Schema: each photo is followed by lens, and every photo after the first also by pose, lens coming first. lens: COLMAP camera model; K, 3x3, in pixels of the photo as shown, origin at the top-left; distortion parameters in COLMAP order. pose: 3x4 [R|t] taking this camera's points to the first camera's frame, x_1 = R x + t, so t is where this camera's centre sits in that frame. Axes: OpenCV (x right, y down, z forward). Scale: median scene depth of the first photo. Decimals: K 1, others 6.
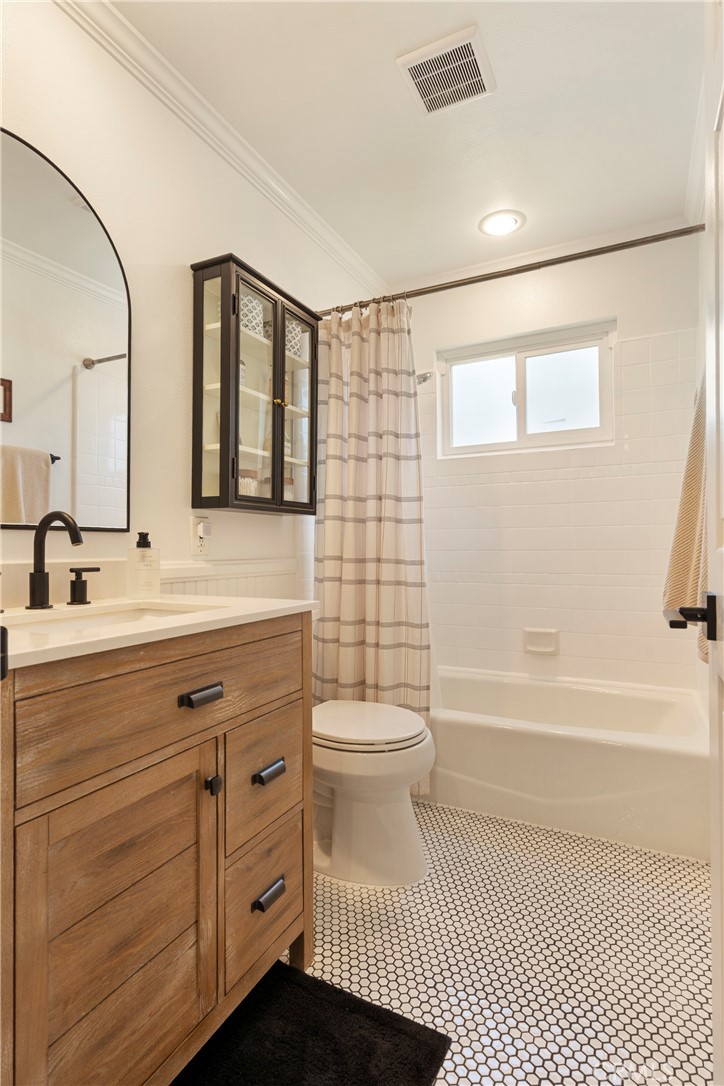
lens RADIAL K [[517.9, 0, 365.5], [0, 517.9, 517.4], [0, 0, 1]] dist [0.000106, 0.000754]
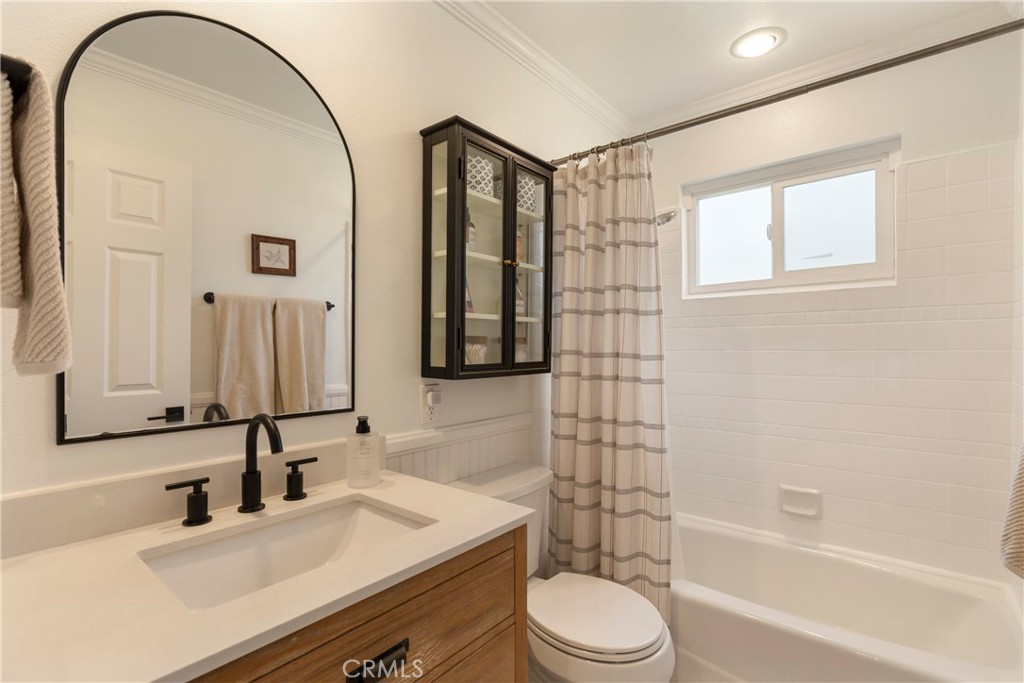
lens RADIAL K [[467.4, 0, 511.9], [0, 467.4, 349.7], [0, 0, 1]] dist [-0.001801, 0.000760]
pose [[0.976854, 0.000330, -0.213908, 0.023297], [0.006074, 0.999553, 0.029278, -0.075576], [0.213822, -0.029900, 0.976415, 0.121533]]
